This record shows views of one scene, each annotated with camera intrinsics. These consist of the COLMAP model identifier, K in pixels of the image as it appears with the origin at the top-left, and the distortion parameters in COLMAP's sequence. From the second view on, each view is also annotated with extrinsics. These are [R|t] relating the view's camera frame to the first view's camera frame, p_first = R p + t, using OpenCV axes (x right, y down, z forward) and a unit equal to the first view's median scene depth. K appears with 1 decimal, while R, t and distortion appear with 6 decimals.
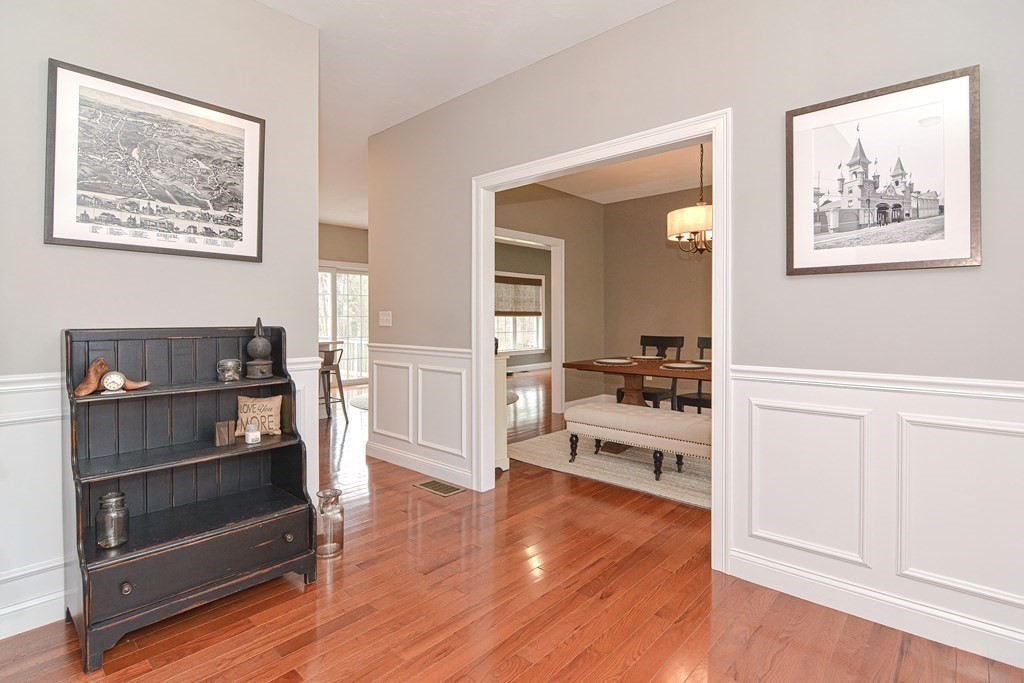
lens RADIAL K [[495.5, 0, 508.2], [0, 495.5, 319.4], [0, 0, 1]] dist [-0.002716, -0.000825]
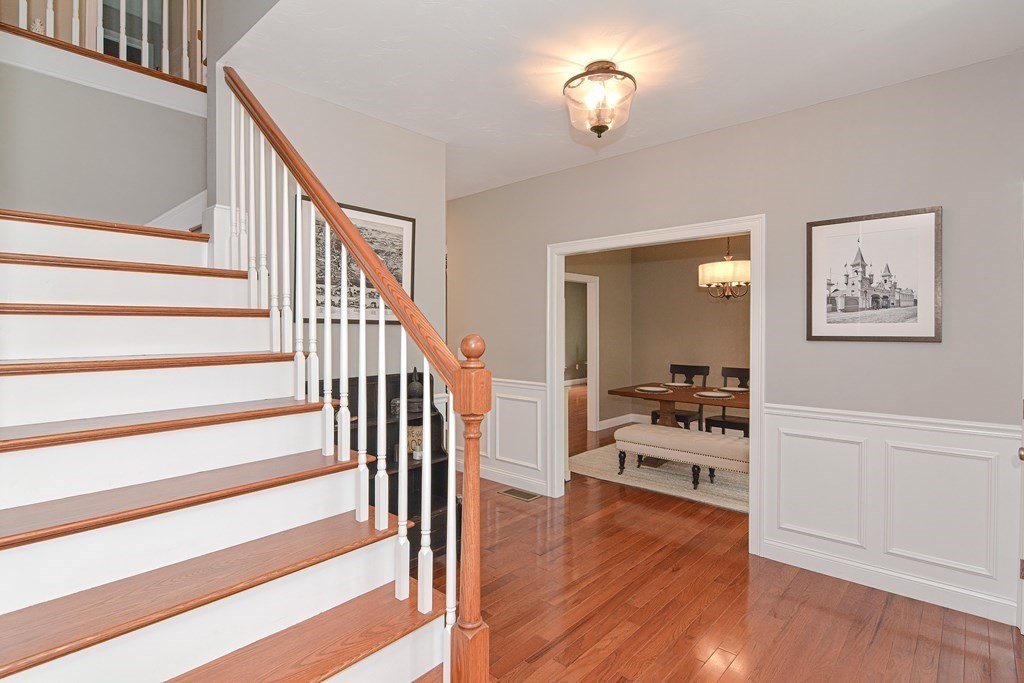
lens RADIAL K [[498.6, 0, 506.3], [0, 498.6, 333.9], [0, 0, 1]] dist [-0.000748, -0.000048]
pose [[0.999980, 0.001344, -0.006165, -0.258325], [-0.001309, 0.999983, 0.005697, -0.108713], [0.006172, -0.005689, 0.999965, -0.383905]]
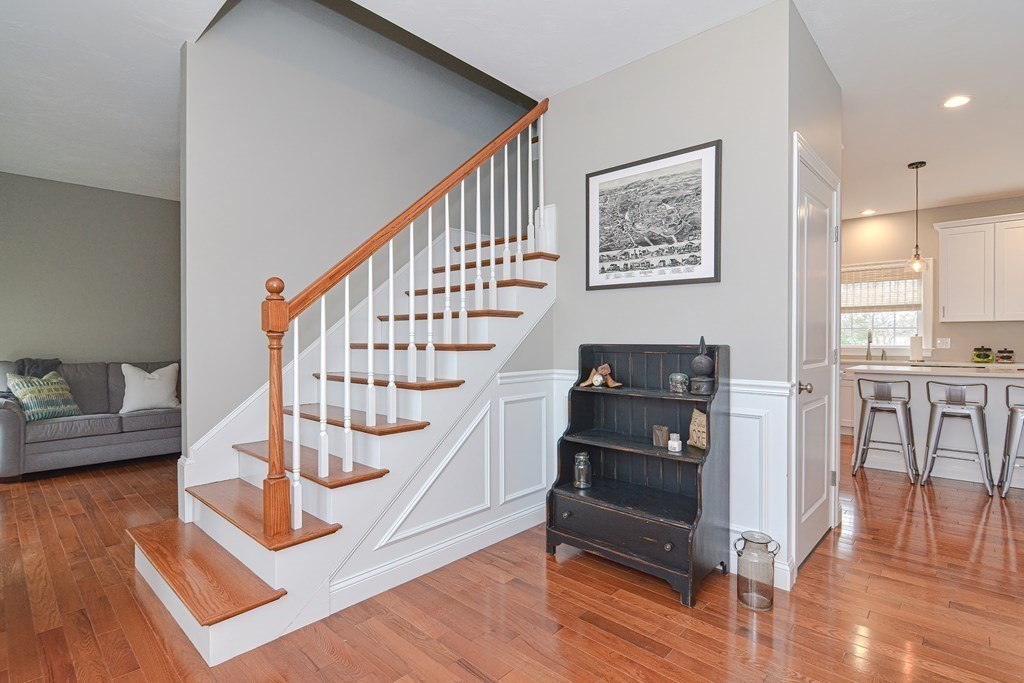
lens RADIAL K [[485.8, 0, 506.1], [0, 485.8, 344.0], [0, 0, 1]] dist [-0.015734, -0.000380]
pose [[-0.019511, 0.013047, -0.999725, 0.548323], [-0.004585, 0.999903, 0.013138, 0.001099], [0.999799, 0.004840, -0.019449, 0.641192]]
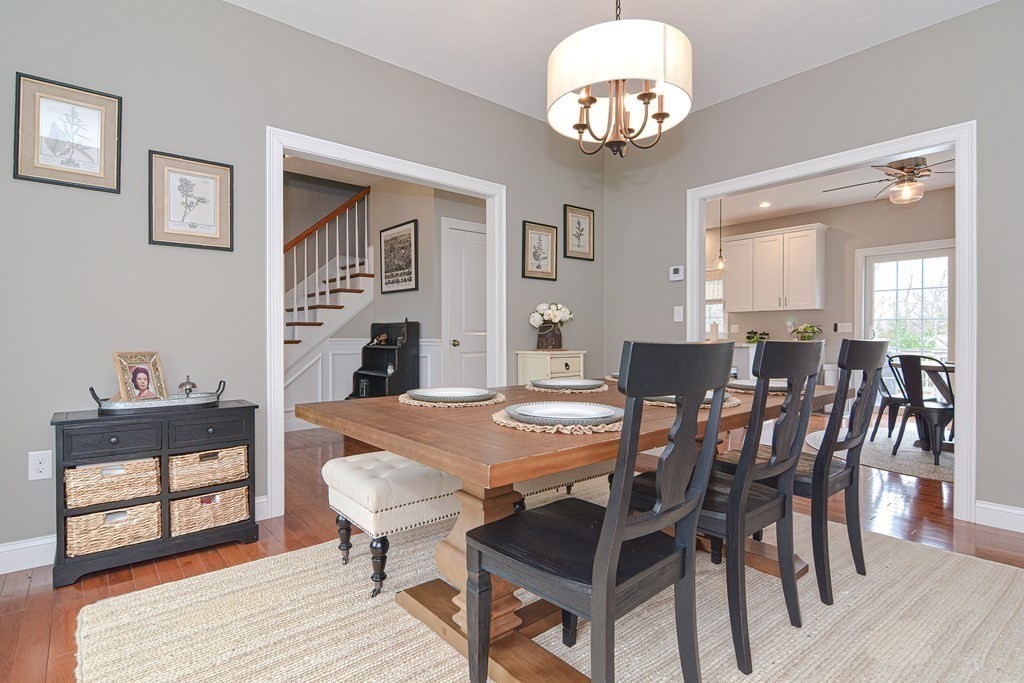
lens RADIAL K [[517.5, 0, 506.6], [0, 517.5, 339.0], [0, 0, 1]] dist [-0.001073, -0.000997]
pose [[-0.140602, 0.006774, -0.990043, 1.680618], [-0.005756, 0.999954, 0.007660, 0.071183], [0.990049, 0.006776, -0.140557, 1.817103]]
